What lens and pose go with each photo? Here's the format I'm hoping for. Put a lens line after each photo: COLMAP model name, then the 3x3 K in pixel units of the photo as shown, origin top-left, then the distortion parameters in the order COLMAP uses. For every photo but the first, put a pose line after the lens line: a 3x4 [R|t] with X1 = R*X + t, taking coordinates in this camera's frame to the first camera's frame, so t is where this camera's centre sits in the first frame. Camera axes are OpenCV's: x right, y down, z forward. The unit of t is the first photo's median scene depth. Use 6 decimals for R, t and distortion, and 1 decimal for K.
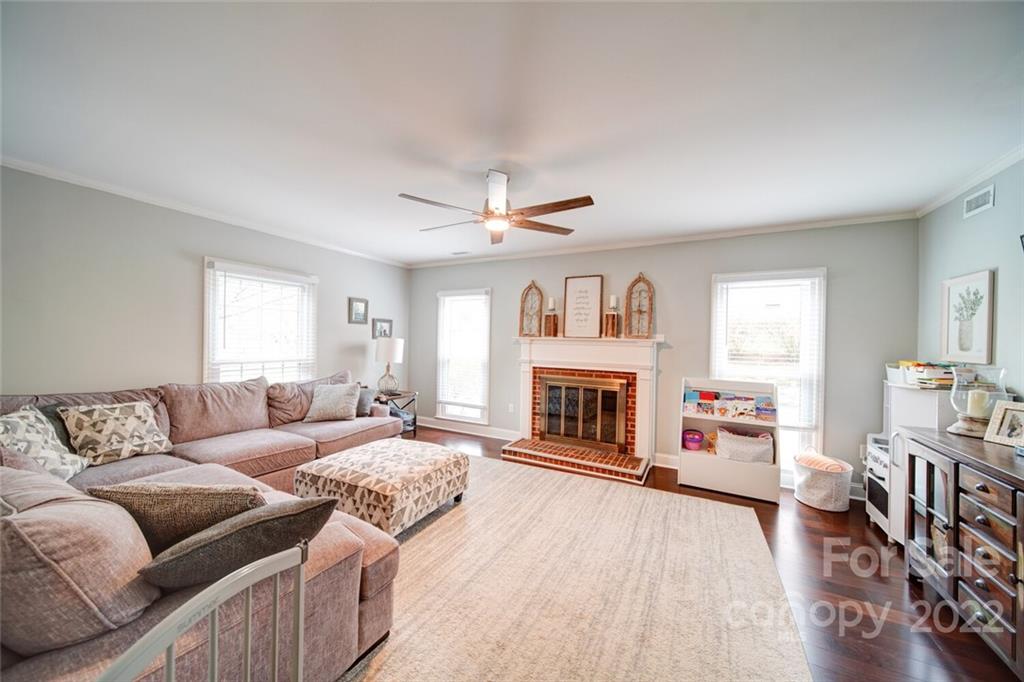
lens RADIAL K [[360.3, 0, 512.6], [0, 360.3, 341.3], [0, 0, 1]] dist [-0.000821, -0.001171]
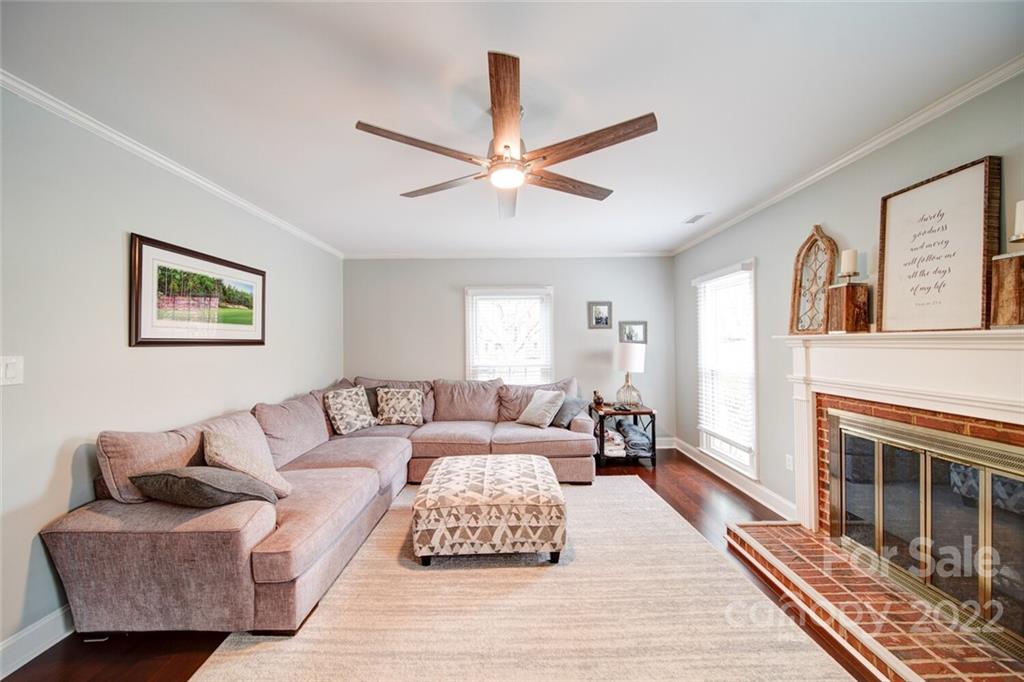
lens RADIAL K [[360.3, 0, 511.1], [0, 360.3, 341.7], [0, 0, 1]] dist [-0.000821, -0.001171]
pose [[0.470852, -0.027717, -0.881777, 0.390740], [0.016057, 0.999610, -0.022847, 0.004433], [0.882066, -0.003401, 0.471113, 0.473500]]
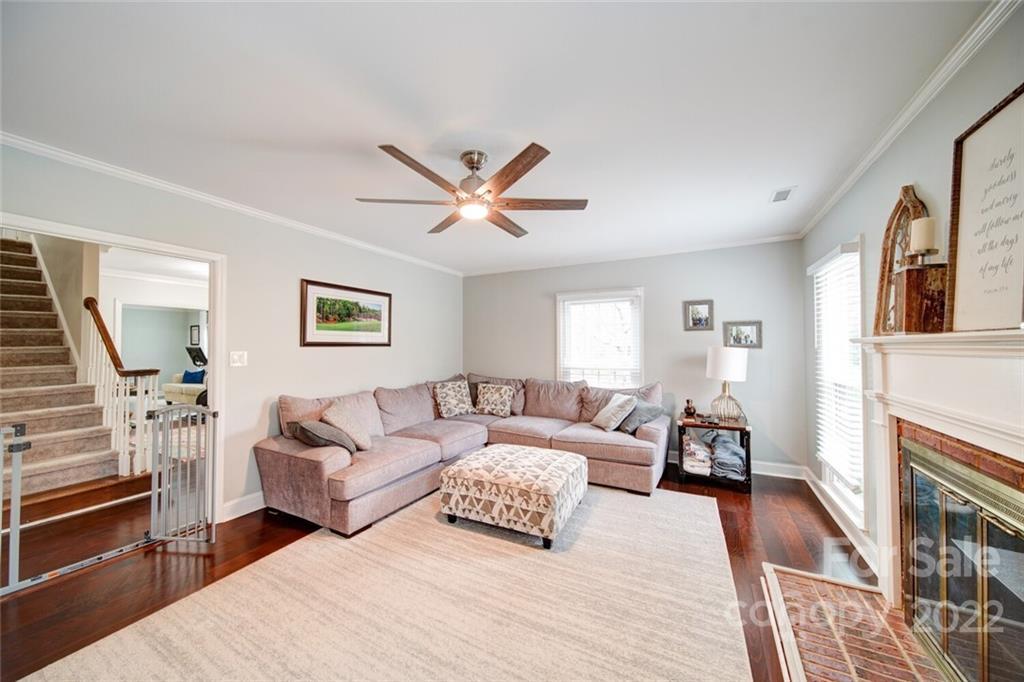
lens RADIAL K [[360.3, 0, 511.7], [0, 360.3, 341.2], [0, 0, 1]] dist [-0.000821, -0.001171]
pose [[0.000819, -0.036233, -0.999343, 0.552834], [-0.000241, 0.999343, -0.036233, 0.009018], [1.000000, 0.000270, 0.000810, 0.758296]]
